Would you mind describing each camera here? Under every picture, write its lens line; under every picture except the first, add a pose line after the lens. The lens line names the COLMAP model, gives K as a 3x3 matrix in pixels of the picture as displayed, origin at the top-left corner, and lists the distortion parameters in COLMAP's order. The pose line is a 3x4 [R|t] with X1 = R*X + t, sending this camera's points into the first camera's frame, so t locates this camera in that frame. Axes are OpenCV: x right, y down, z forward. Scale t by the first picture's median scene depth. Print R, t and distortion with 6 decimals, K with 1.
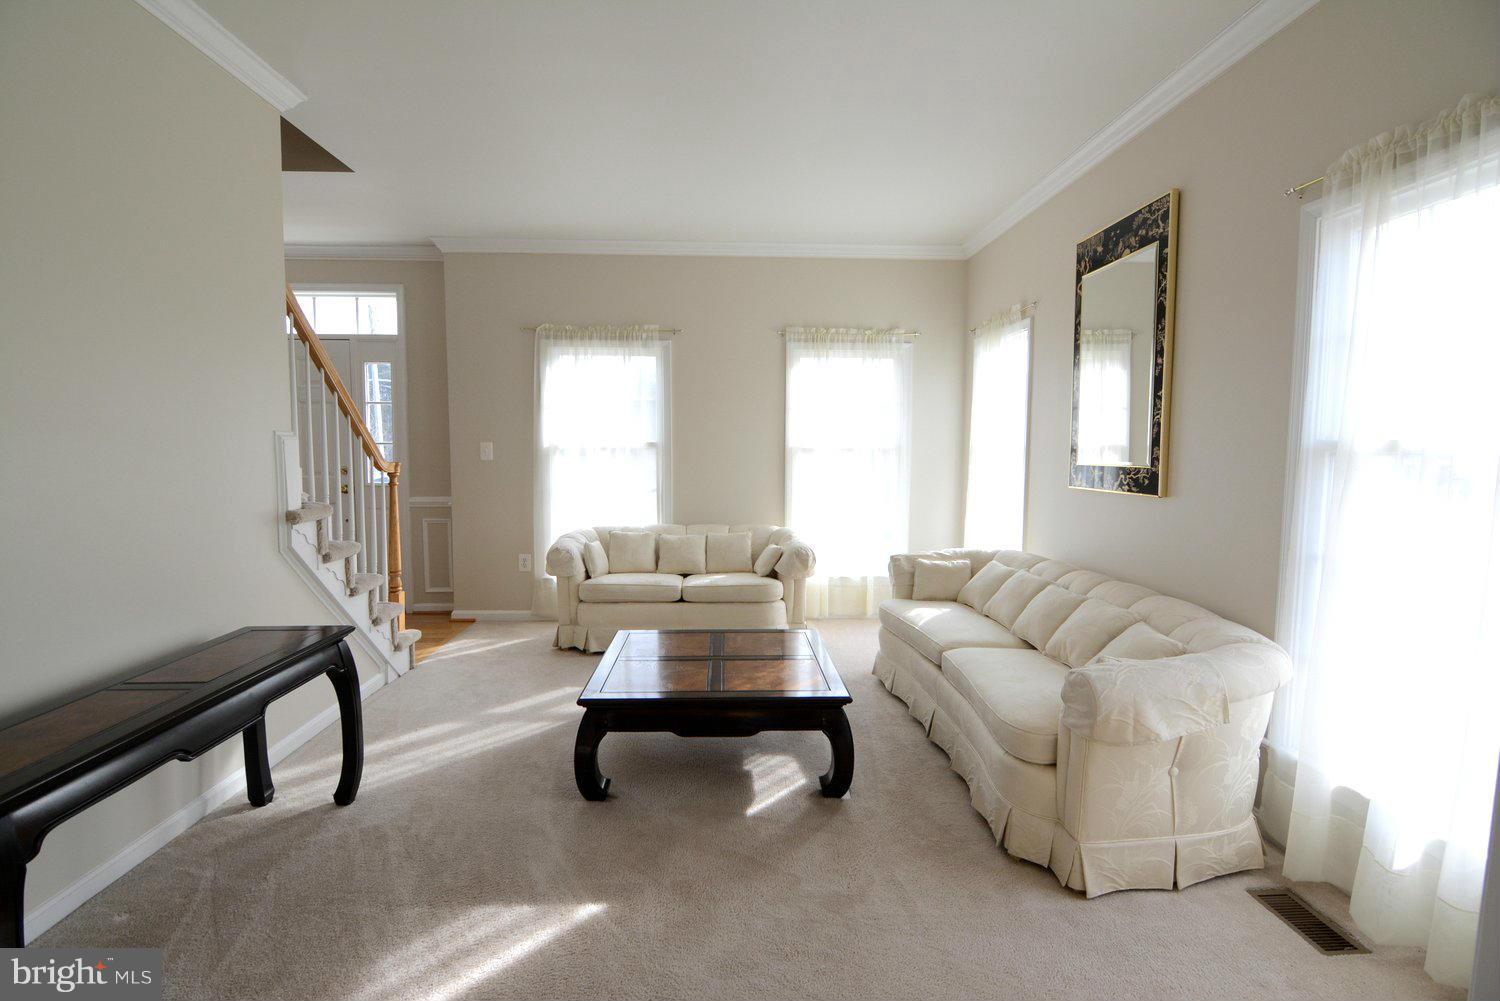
lens RADIAL K [[732.0, 0, 745.7], [0, 732.0, 501.6], [0, 0, 1]] dist [-0.001713, -0.000696]
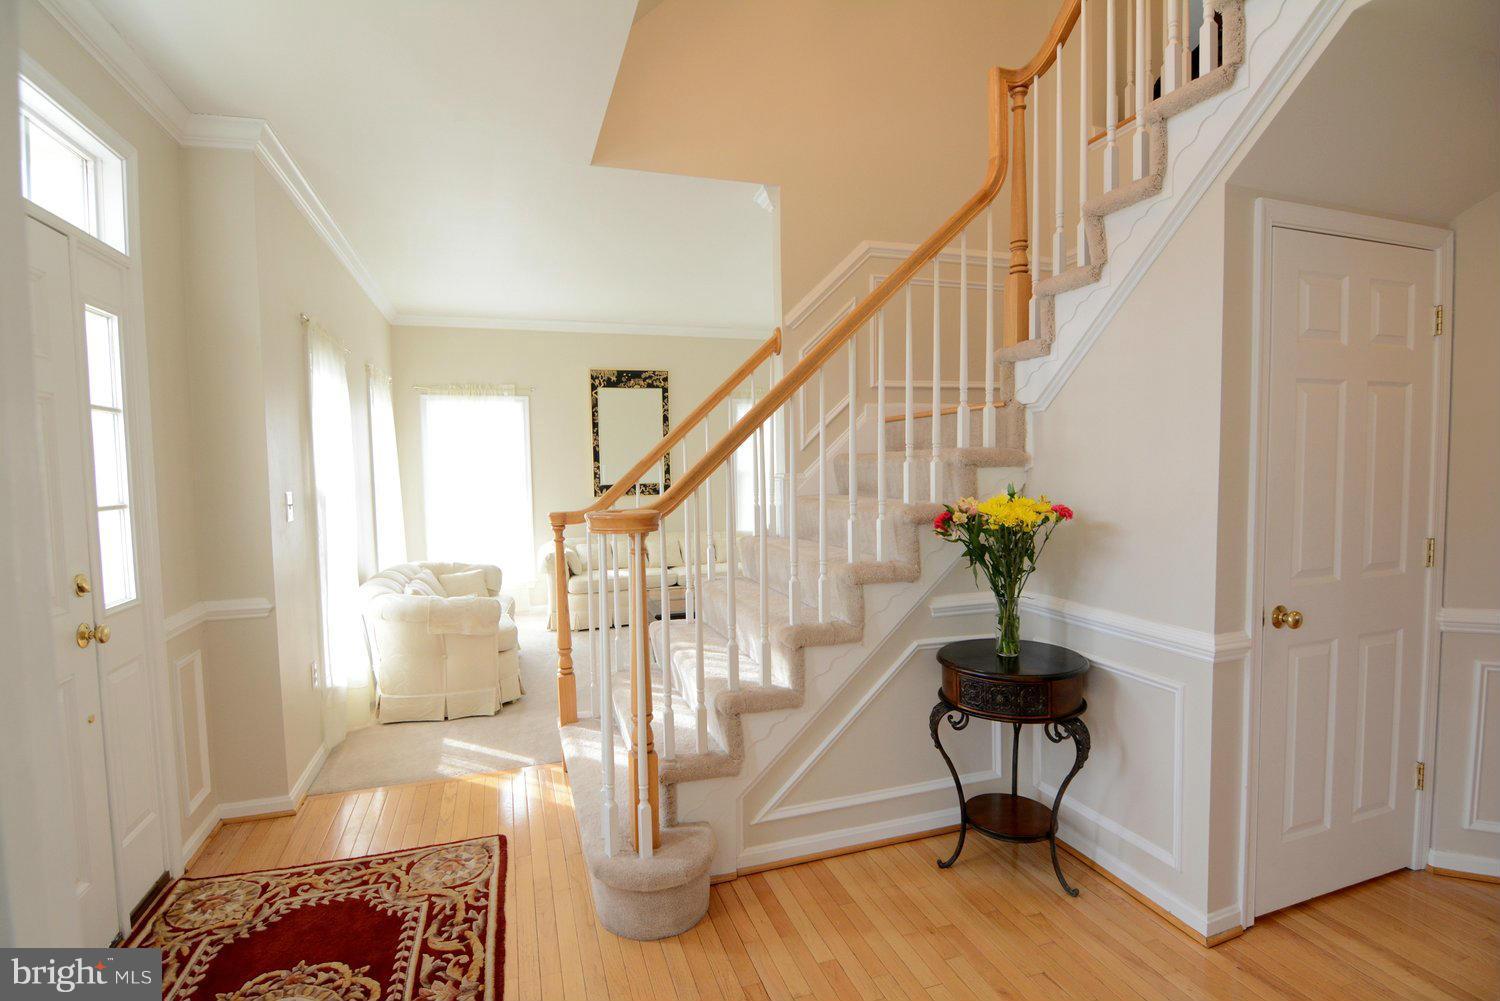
lens RADIAL K [[718.3, 0, 748.0], [0, 718.3, 497.4], [0, 0, 1]] dist [0.044947, -0.000040]
pose [[-0.285129, -0.050031, 0.957182, -1.534241], [0.090225, 0.992801, 0.078770, -0.139042], [-0.954233, 0.108822, -0.278562, 1.221379]]
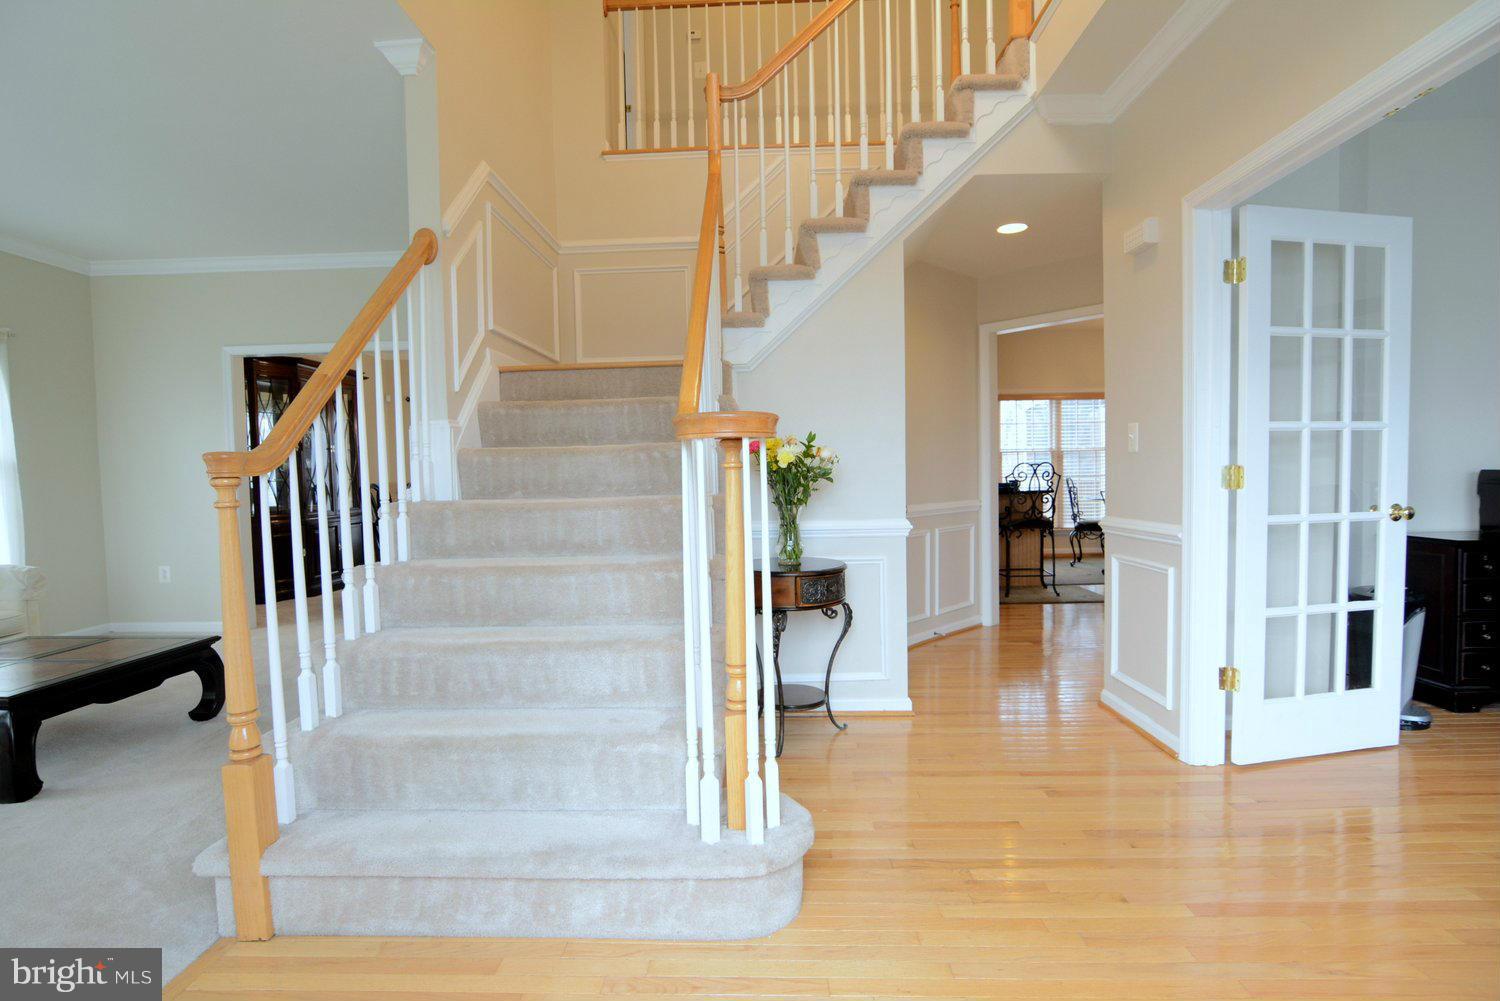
lens RADIAL K [[746.6, 0, 747.5], [0, 746.6, 507.0], [0, 0, 1]] dist [-0.003885, -0.000832]
pose [[-0.996161, 0.007065, 0.087260, -0.967198], [0.018097, 0.991828, 0.126294, -0.093118], [-0.085654, 0.127389, -0.988147, 1.669364]]
